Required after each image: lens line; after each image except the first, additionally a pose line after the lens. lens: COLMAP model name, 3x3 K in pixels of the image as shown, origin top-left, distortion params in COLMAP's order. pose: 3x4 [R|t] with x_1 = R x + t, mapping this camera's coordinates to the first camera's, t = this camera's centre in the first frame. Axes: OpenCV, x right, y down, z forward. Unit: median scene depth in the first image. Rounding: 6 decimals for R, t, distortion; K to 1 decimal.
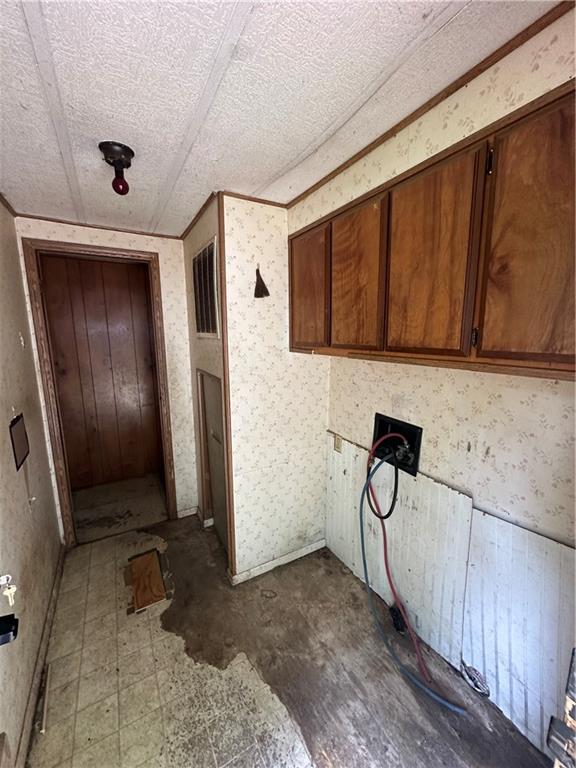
lens RADIAL K [[307.5, 0, 291.6], [0, 307.5, 383.3], [0, 0, 1]] dist [-0.004669, 0.001238]
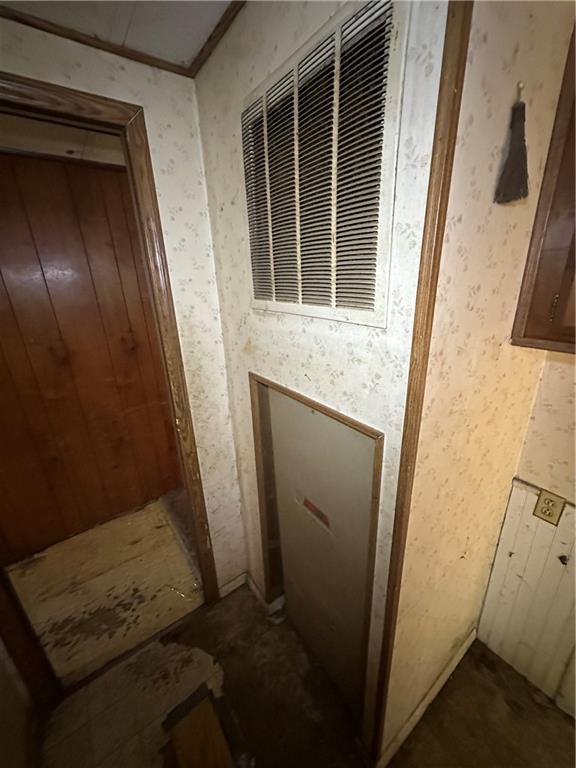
lens RADIAL K [[307.5, 0, 286.1], [0, 307.5, 382.7], [0, 0, 1]] dist [-0.004669, 0.001238]
pose [[0.994316, -0.063421, 0.085518, -0.289118], [0.047547, 0.983185, 0.176316, -0.114639], [-0.095262, -0.171248, 0.980612, 0.489593]]
